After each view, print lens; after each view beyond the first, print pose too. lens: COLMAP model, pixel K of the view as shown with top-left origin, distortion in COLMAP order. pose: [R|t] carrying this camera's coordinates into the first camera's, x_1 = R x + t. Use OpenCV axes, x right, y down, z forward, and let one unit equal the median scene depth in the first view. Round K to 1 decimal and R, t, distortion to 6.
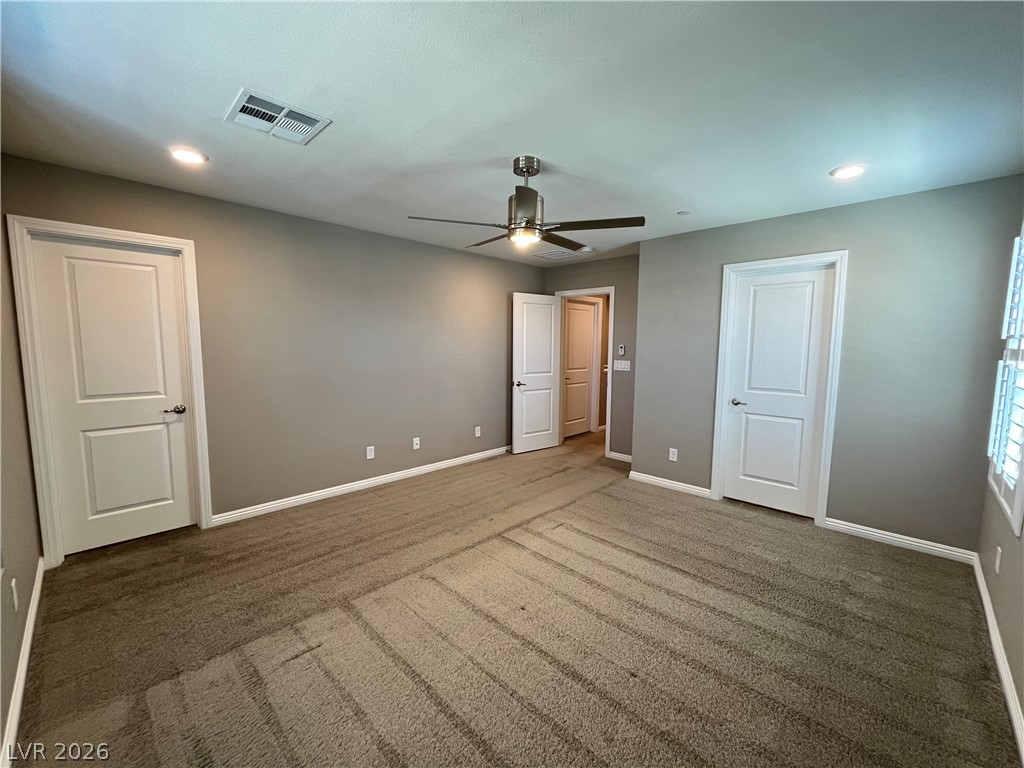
lens RADIAL K [[415.3, 0, 511.7], [0, 415.3, 385.4], [0, 0, 1]] dist [-0.006831, -0.002044]
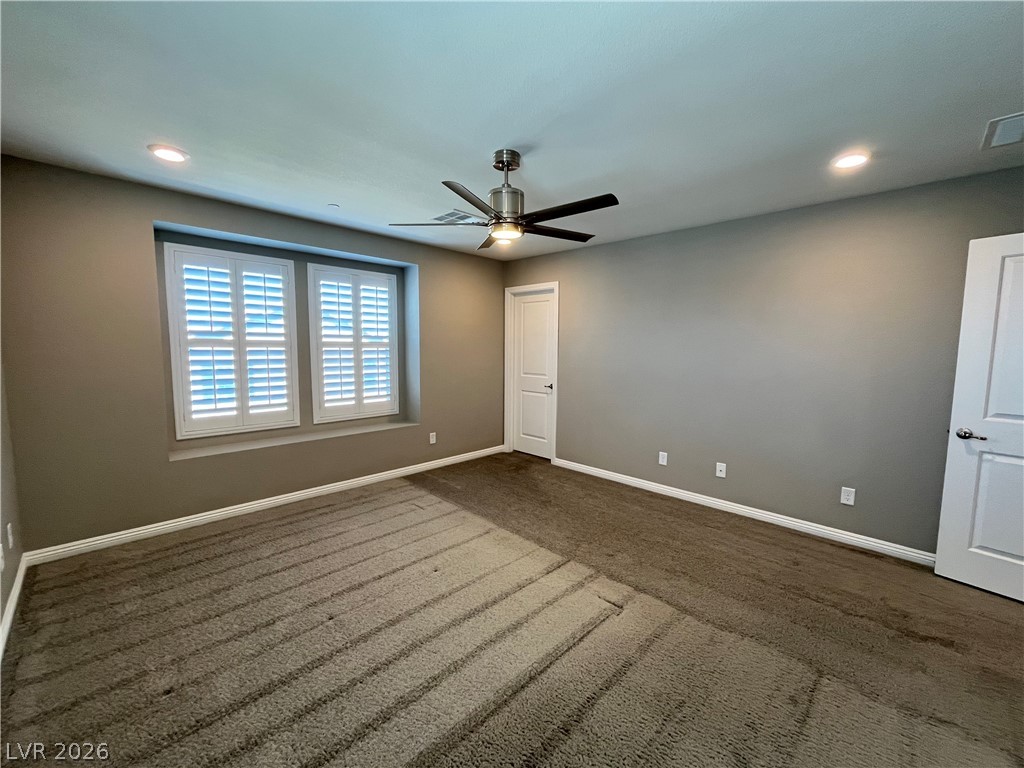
lens RADIAL K [[415.3, 0, 513.9], [0, 415.3, 382.9], [0, 0, 1]] dist [-0.006831, -0.002044]
pose [[-0.000309, 0.080236, -0.996776, 0.819870], [-0.115221, 0.990134, 0.079737, -0.068479], [0.993340, 0.114874, 0.008939, 0.827079]]
